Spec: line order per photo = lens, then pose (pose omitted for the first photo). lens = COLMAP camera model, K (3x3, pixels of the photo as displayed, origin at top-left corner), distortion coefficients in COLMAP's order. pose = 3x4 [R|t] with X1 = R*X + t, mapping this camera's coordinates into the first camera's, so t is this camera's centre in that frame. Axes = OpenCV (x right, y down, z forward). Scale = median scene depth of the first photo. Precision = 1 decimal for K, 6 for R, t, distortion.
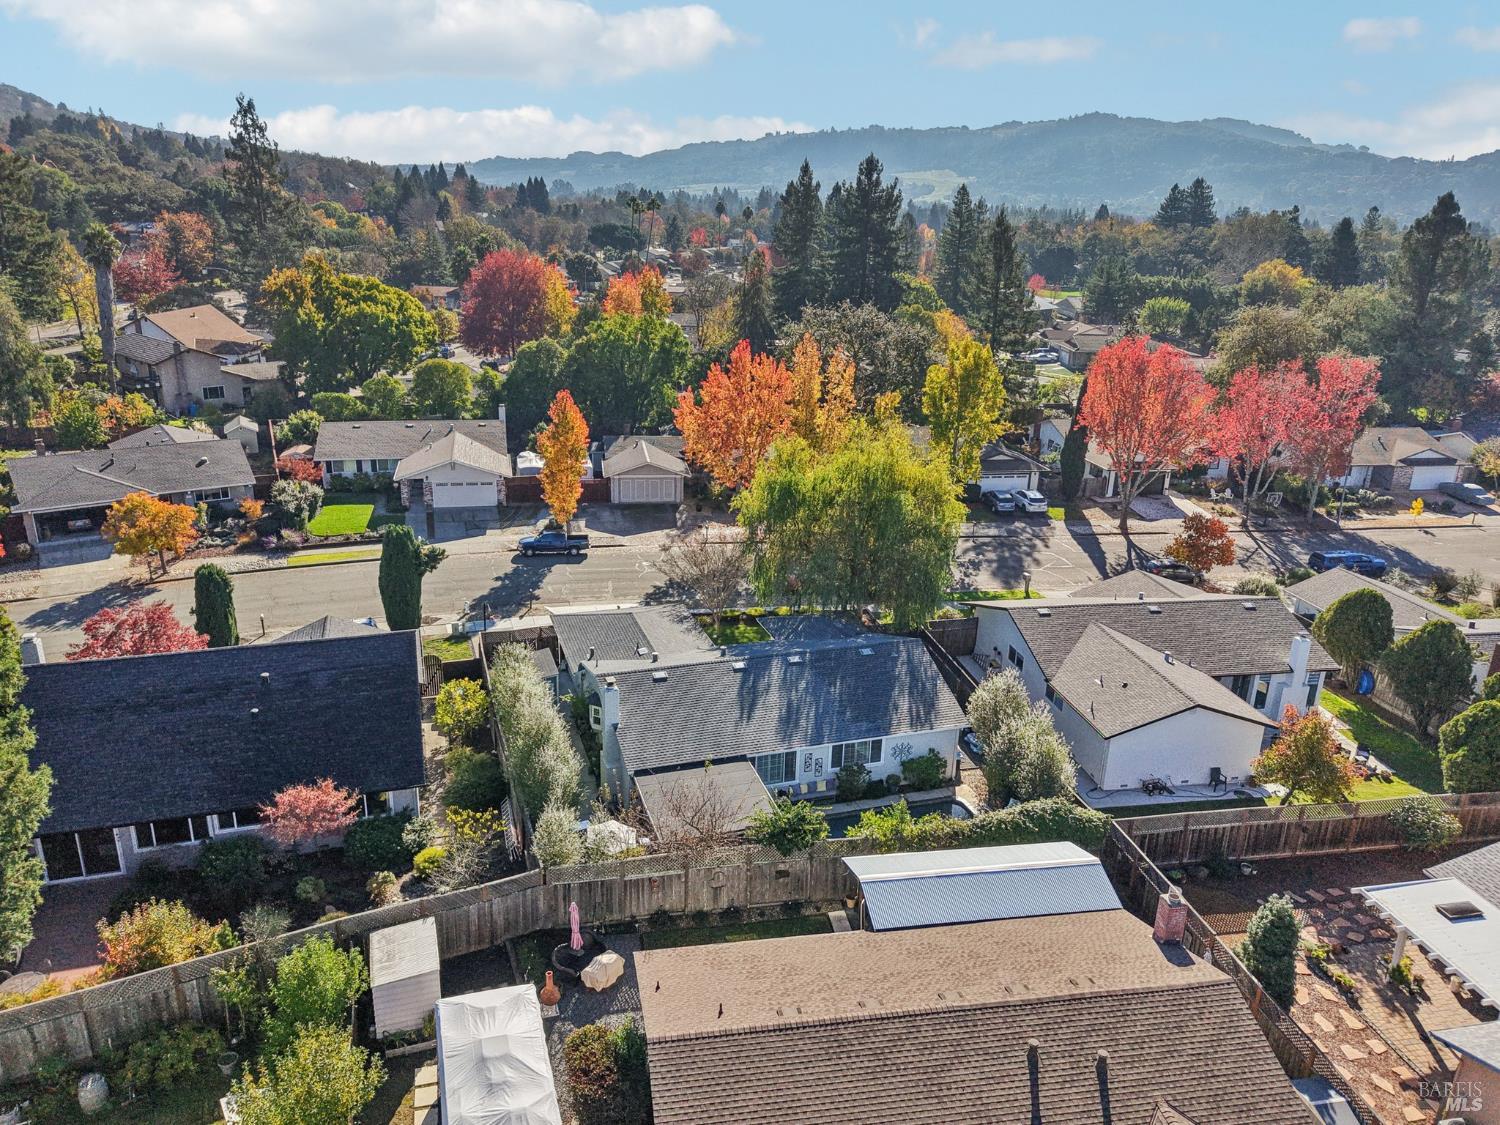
lens RADIAL K [[1055.6, 0, 744.0], [0, 1055.6, 562.0], [0, 0, 1]] dist [0.006603, -0.005626]
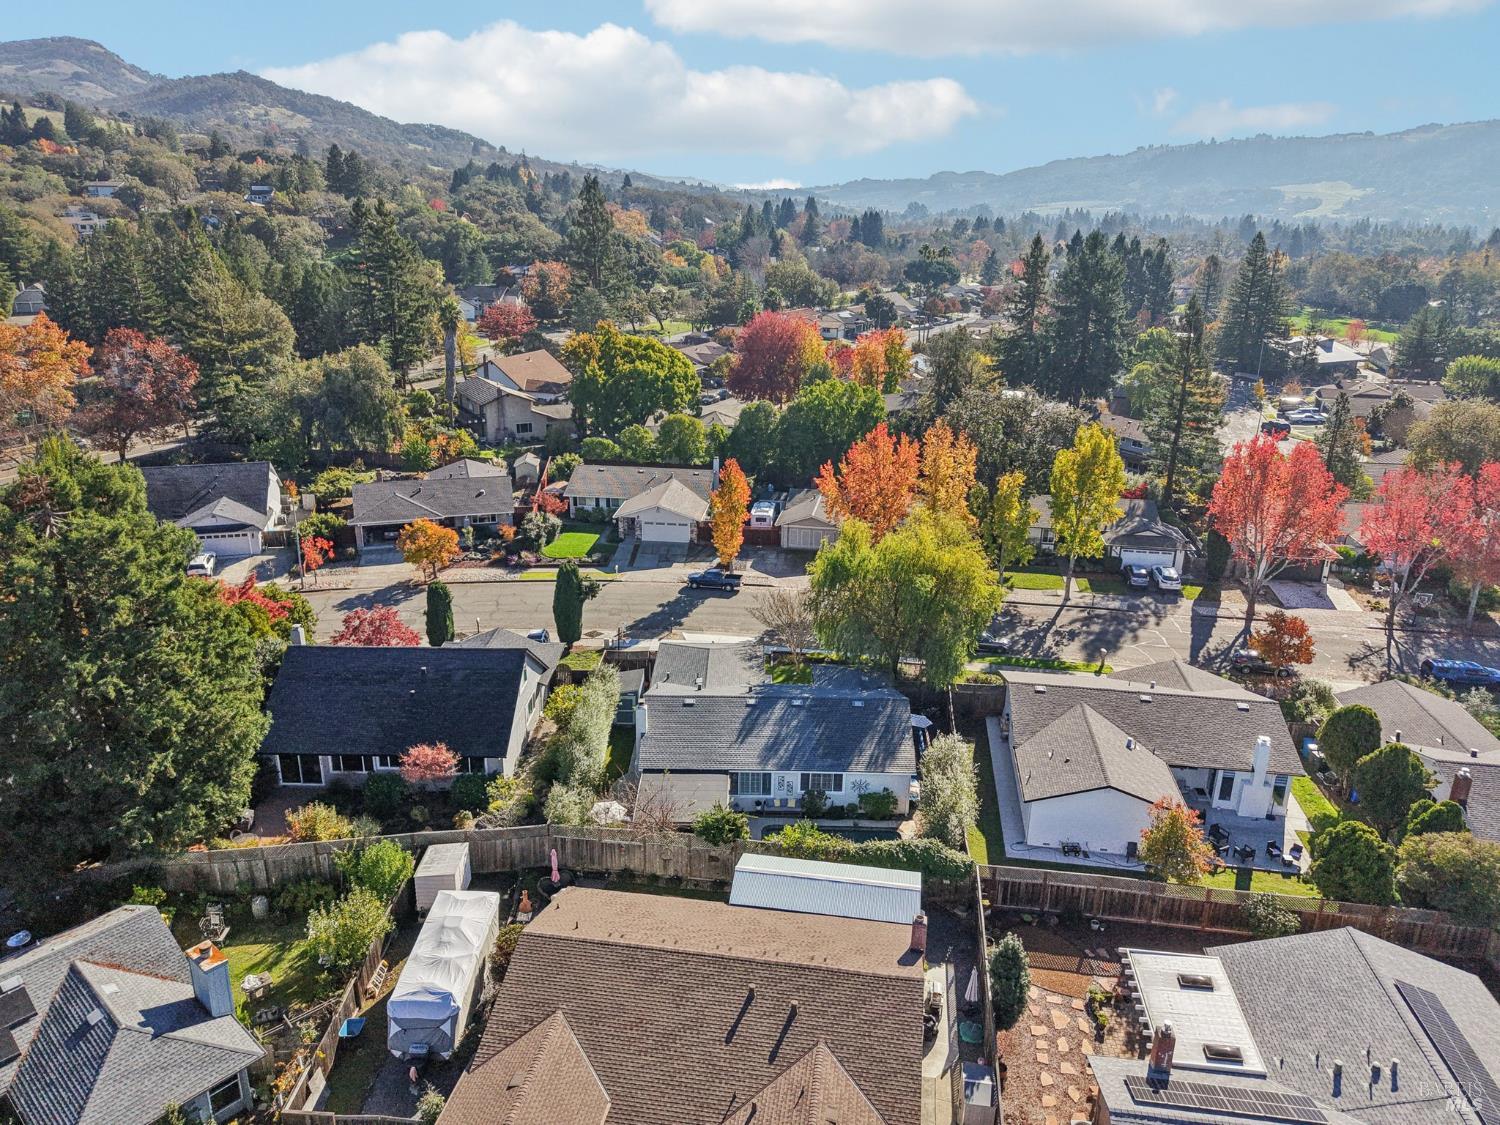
lens RADIAL K [[1032.9, 0, 752.3], [0, 1032.9, 560.9], [0, 0, 1]] dist [0.013290, -0.007875]
pose [[0.947803, 0.088095, -0.306445, 0.261844], [-0.090217, 0.995896, 0.007260, -0.060484], [0.305827, 0.020765, 0.951861, -0.158614]]
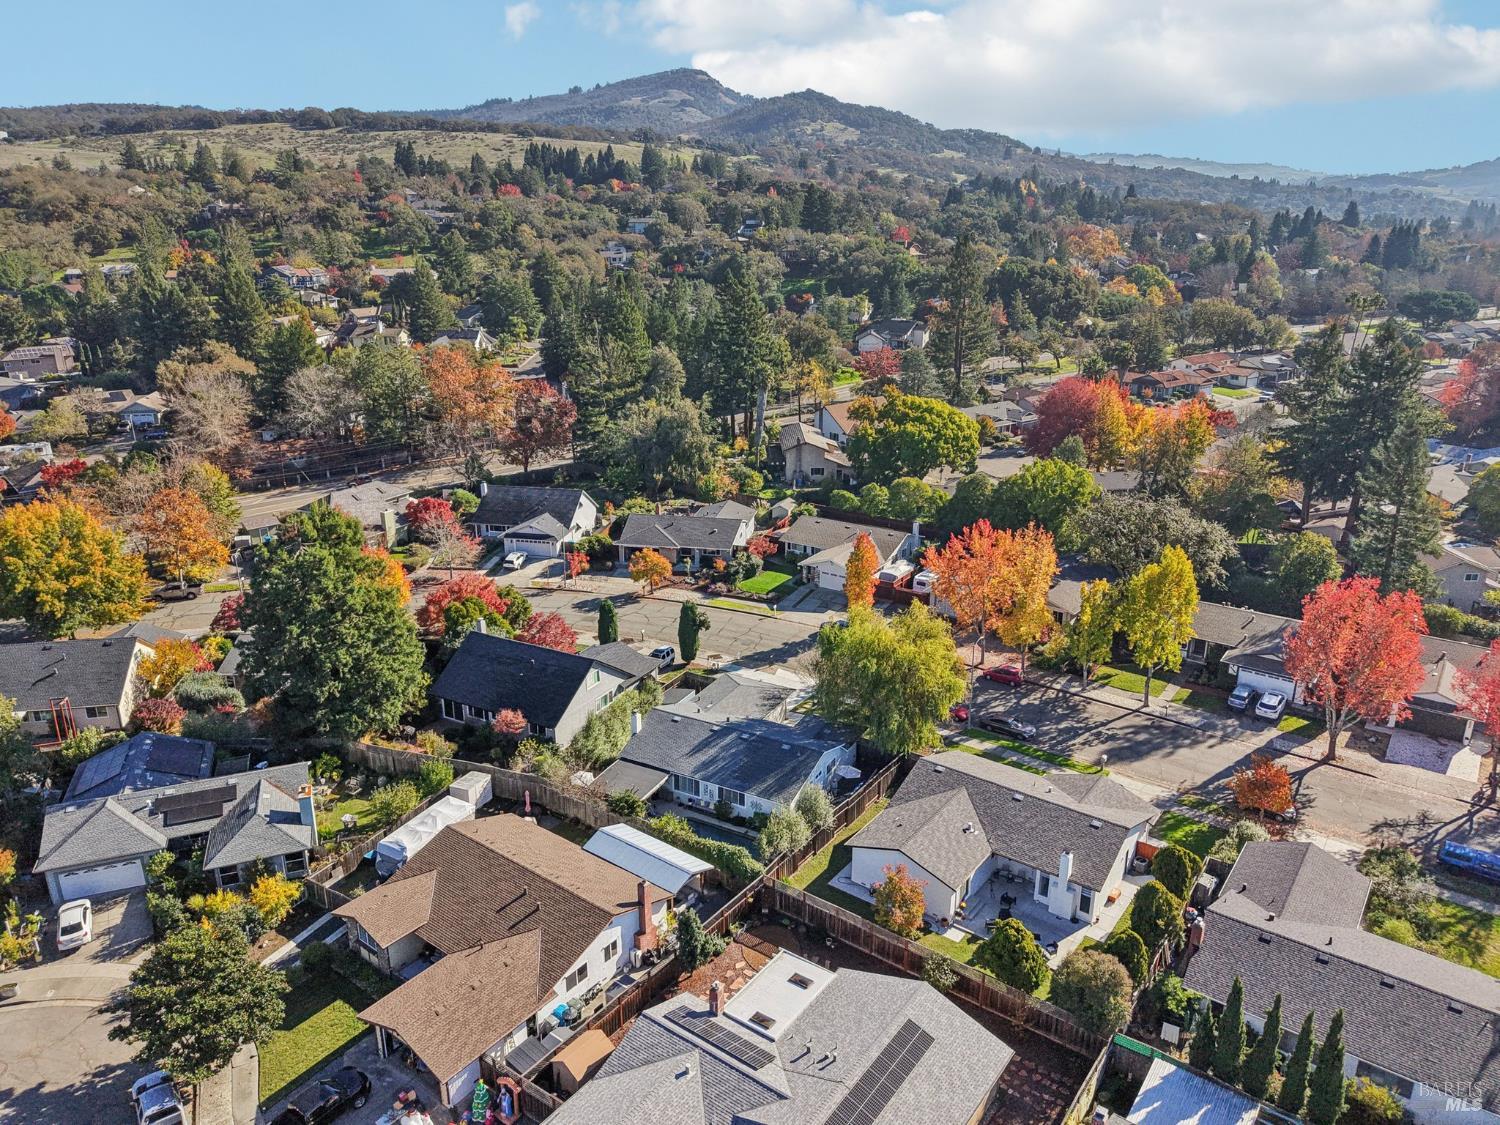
lens RADIAL K [[1059.4, 0, 734.6], [0, 1059.4, 562.3], [0, 0, 1]] dist [0.036150, -0.036518]
pose [[0.671730, 0.206206, -0.711518, 0.865439], [-0.210864, 0.973969, 0.083195, -0.232829], [0.710152, 0.094149, 0.697725, -0.180185]]
